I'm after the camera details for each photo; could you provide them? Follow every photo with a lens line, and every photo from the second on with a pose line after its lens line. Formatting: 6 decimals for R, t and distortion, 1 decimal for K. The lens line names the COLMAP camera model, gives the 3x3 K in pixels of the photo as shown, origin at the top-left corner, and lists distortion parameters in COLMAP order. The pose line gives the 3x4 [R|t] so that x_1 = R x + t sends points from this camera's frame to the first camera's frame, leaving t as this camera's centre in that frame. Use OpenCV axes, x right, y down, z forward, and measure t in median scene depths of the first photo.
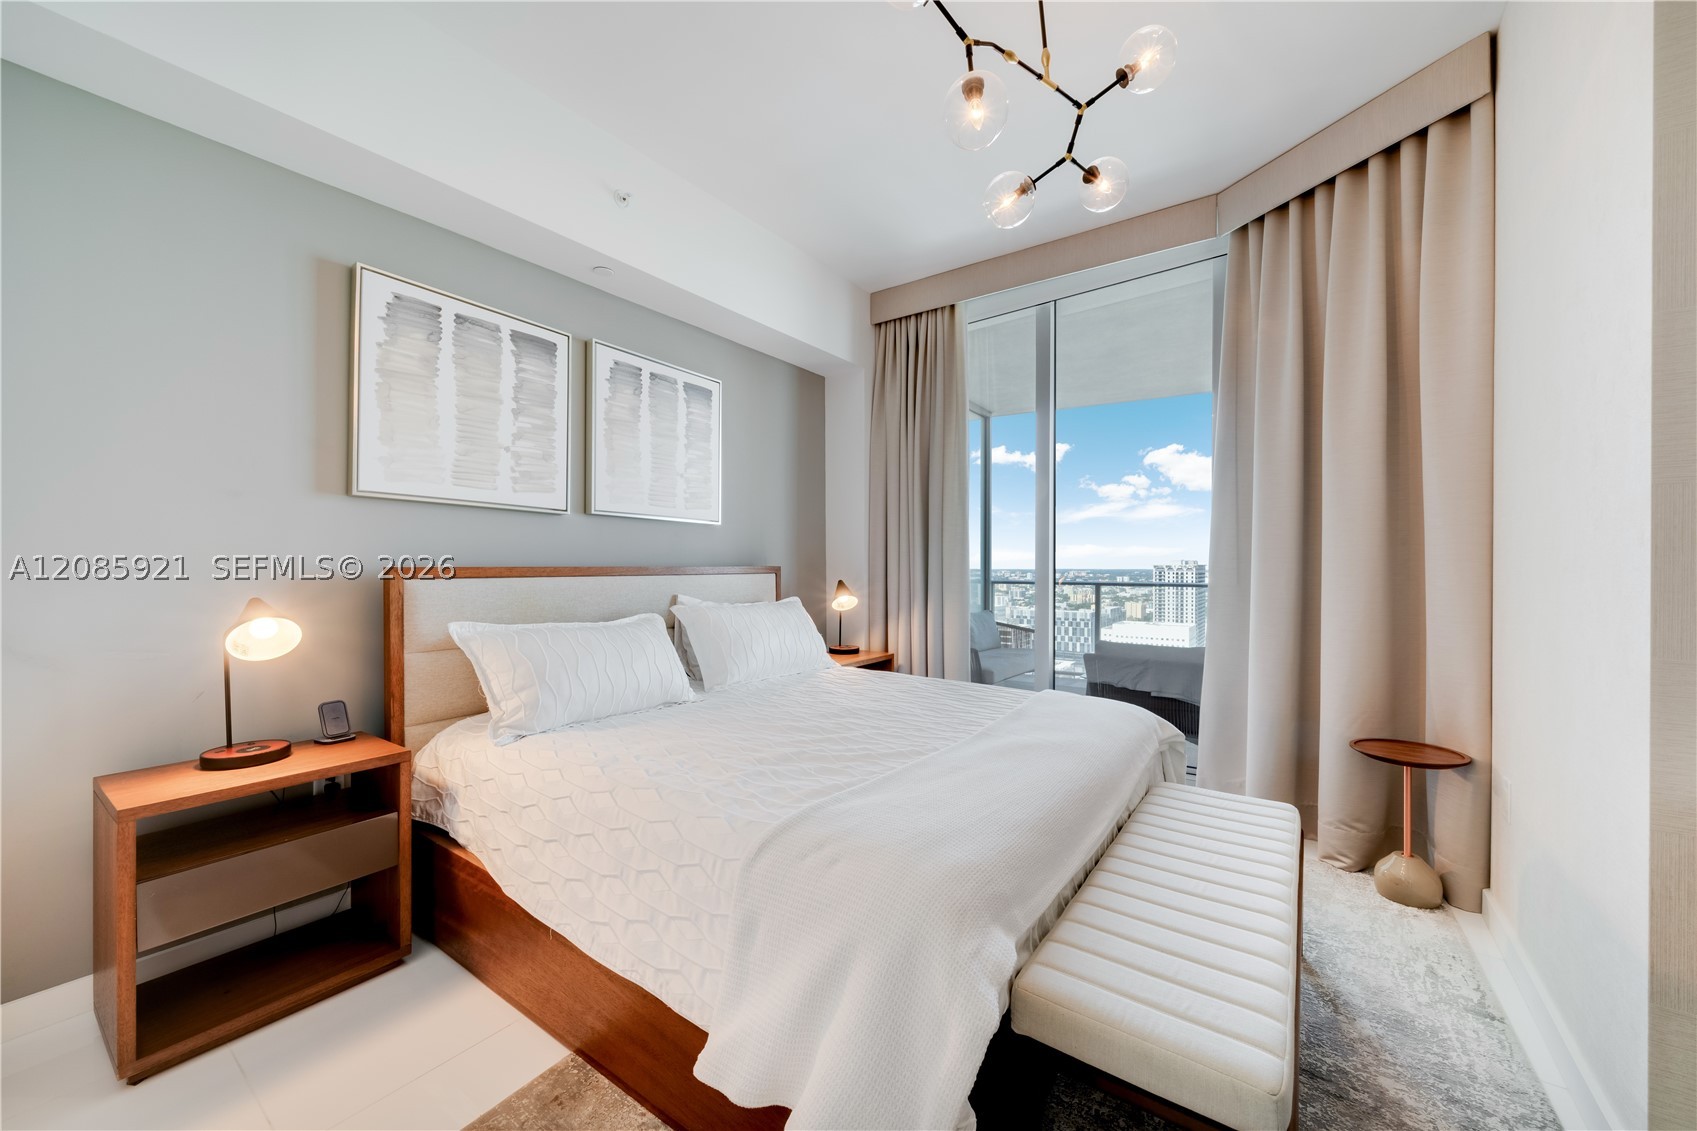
lens RADIAL K [[635.9, 0, 824.9], [0, 635.9, 564.3], [0, 0, 1]] dist [-0.005150, 0.000618]
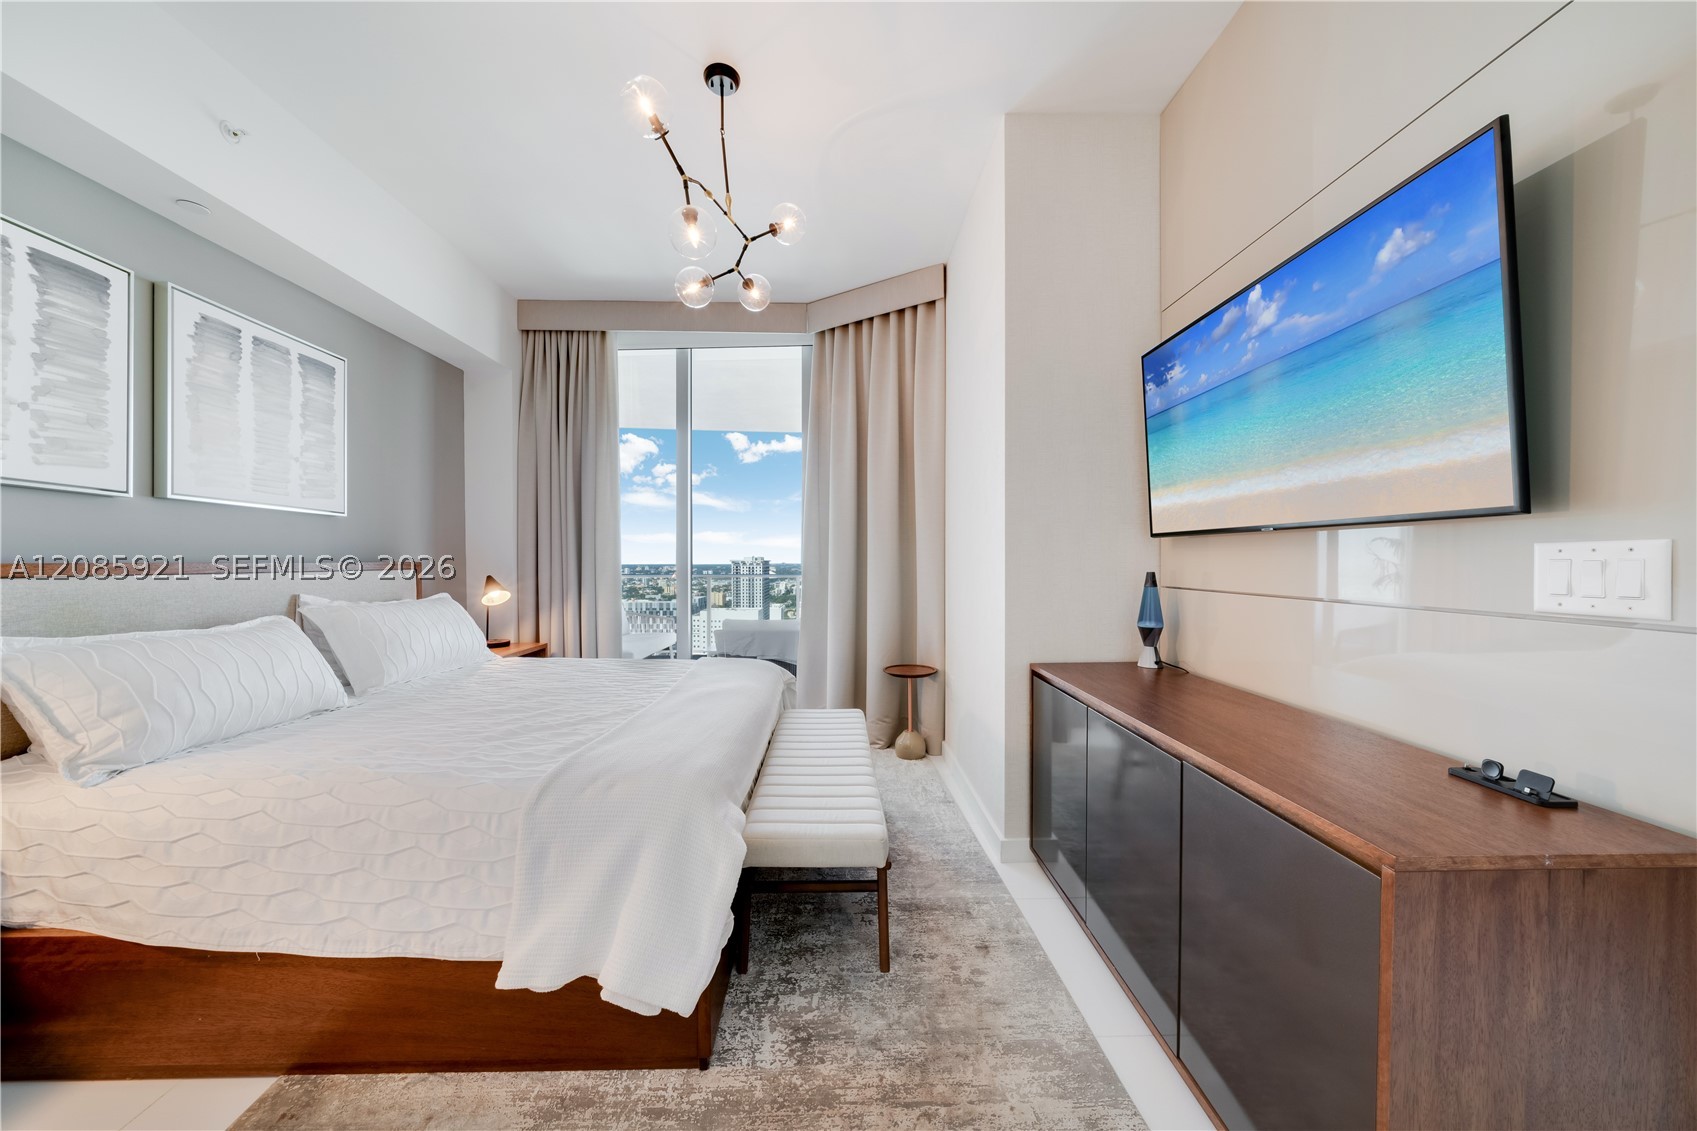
lens RADIAL K [[589.9, 0, 806.0], [0, 589.9, 557.2], [0, 0, 1]] dist [-0.001443, -0.000404]
pose [[0.820654, 0.003006, 0.571418, -0.175176], [-0.000158, 0.999987, -0.005034, -0.000172], [-0.571426, 0.004041, 0.820644, -0.115830]]
